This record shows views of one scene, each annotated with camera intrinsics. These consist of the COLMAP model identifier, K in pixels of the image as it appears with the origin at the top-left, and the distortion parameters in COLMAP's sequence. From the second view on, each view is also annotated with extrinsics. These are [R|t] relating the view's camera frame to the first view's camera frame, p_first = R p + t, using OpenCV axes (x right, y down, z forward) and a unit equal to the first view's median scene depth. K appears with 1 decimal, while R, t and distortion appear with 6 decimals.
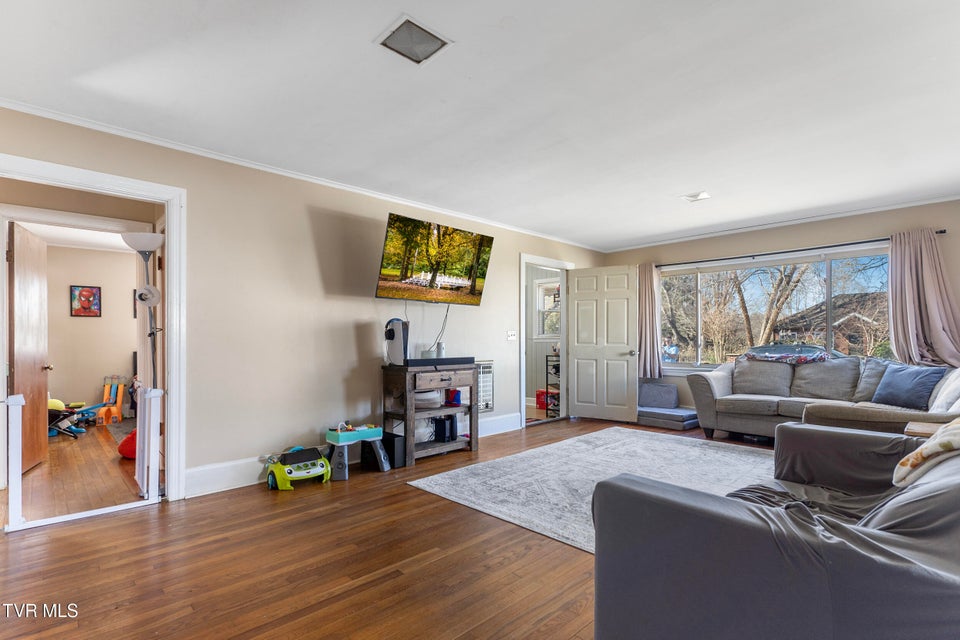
lens RADIAL K [[466.2, 0, 485.4], [0, 466.2, 339.1], [0, 0, 1]] dist [0.002536, 0.000714]
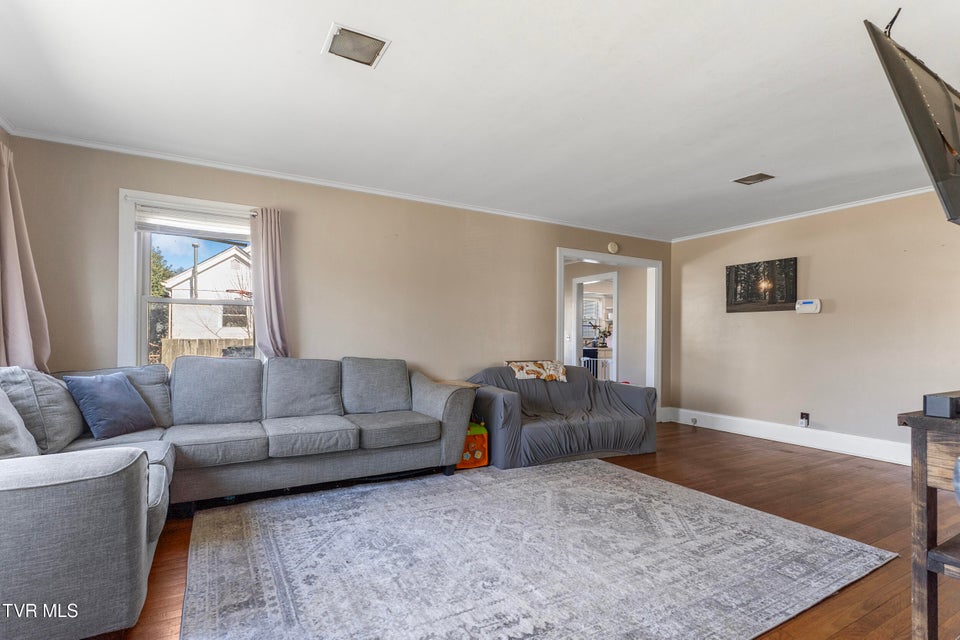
lens RADIAL K [[462.6, 0, 480.7], [0, 462.6, 337.6], [0, 0, 1]] dist [0.003022, 0.000383]
pose [[-0.967757, -0.007692, 0.251770, 0.425472], [-0.010217, 0.999910, -0.008725, 0.011081], [-0.251680, -0.011016, -0.967748, 3.051775]]
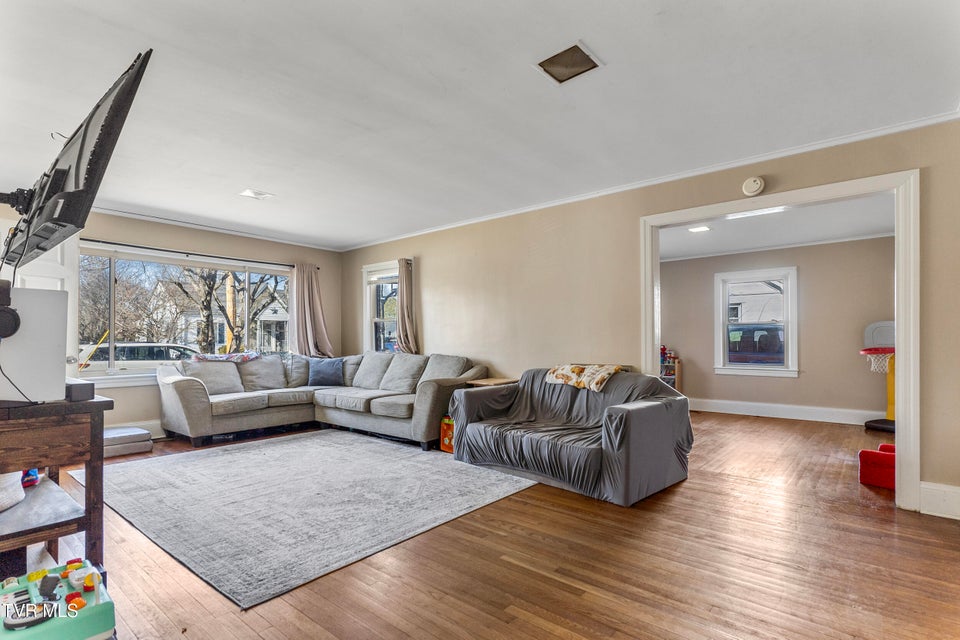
lens RADIAL K [[466.2, 0, 485.4], [0, 466.2, 339.1], [0, 0, 1]] dist [0.002536, 0.000714]
pose [[-0.108392, 0.004994, 0.994096, -1.226779], [-0.001755, 0.999985, -0.005215, 0.007733], [-0.994107, -0.002310, -0.108381, 1.328801]]
